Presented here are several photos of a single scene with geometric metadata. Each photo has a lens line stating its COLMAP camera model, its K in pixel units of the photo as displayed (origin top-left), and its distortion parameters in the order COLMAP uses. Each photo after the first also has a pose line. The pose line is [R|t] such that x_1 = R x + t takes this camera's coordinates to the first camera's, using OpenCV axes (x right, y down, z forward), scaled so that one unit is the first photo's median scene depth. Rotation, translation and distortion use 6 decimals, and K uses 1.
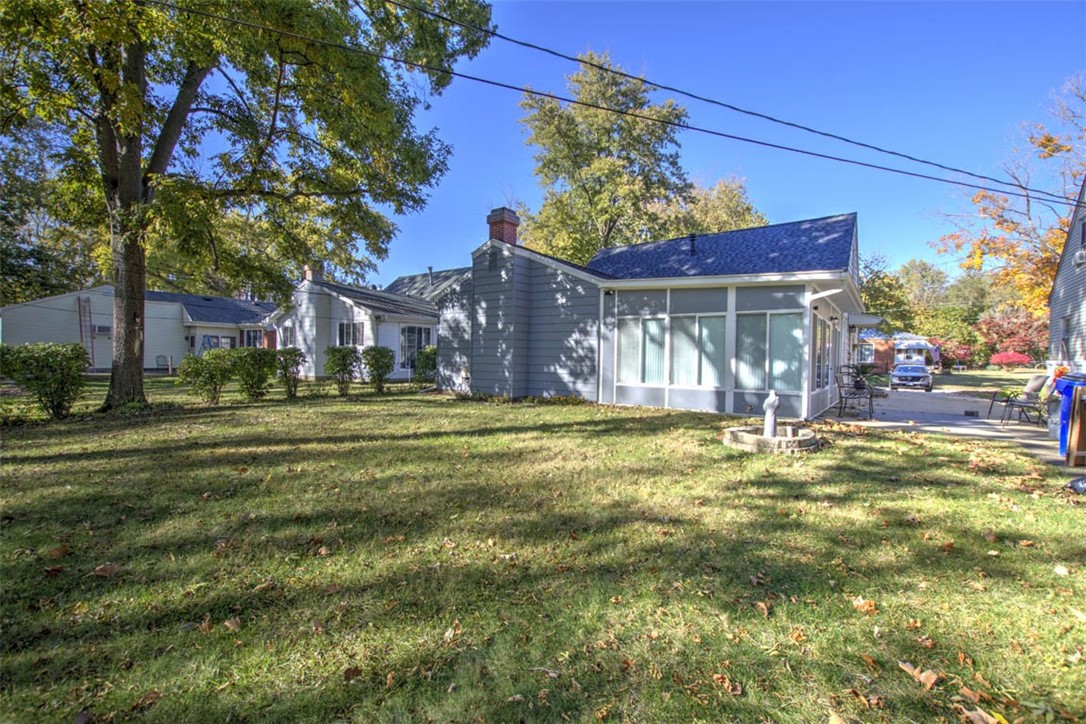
lens RADIAL K [[471.2, 0, 542.8], [0, 471.2, 367.3], [0, 0, 1]] dist [-0.007986, 0.001491]
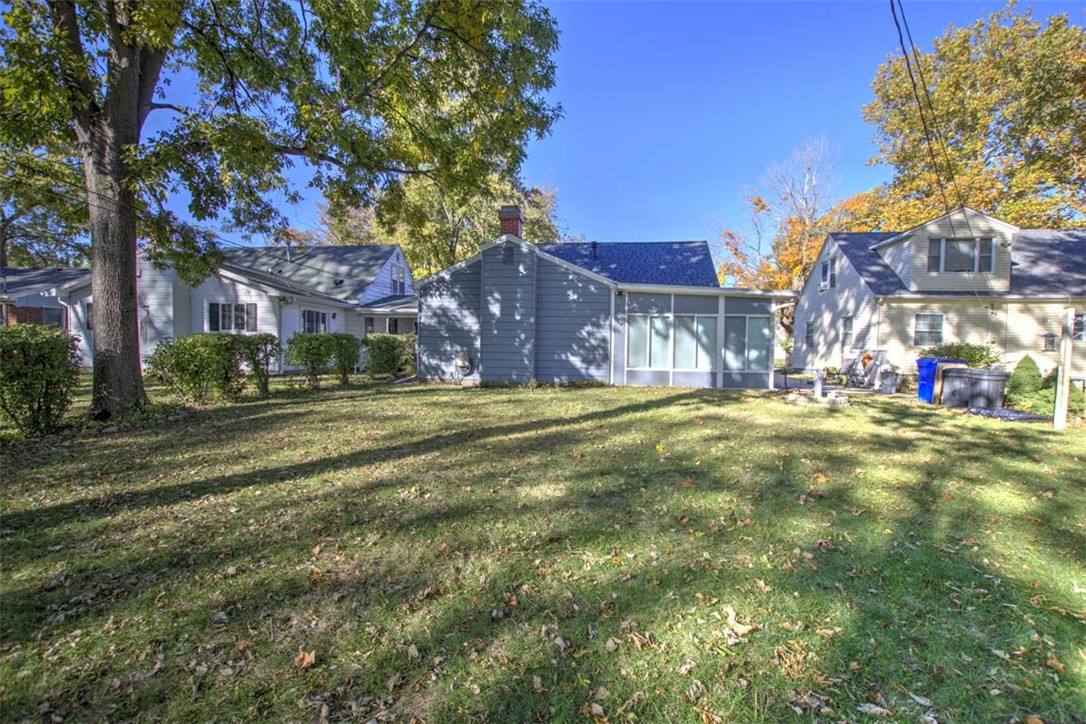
lens RADIAL K [[471.2, 0, 539.4], [0, 471.2, 359.8], [0, 0, 1]] dist [-0.007986, 0.001491]
pose [[0.875862, -0.011729, 0.482419, -0.606295], [0.006634, 0.999903, 0.012265, -0.003966], [-0.482516, -0.007542, 0.875855, 0.040242]]
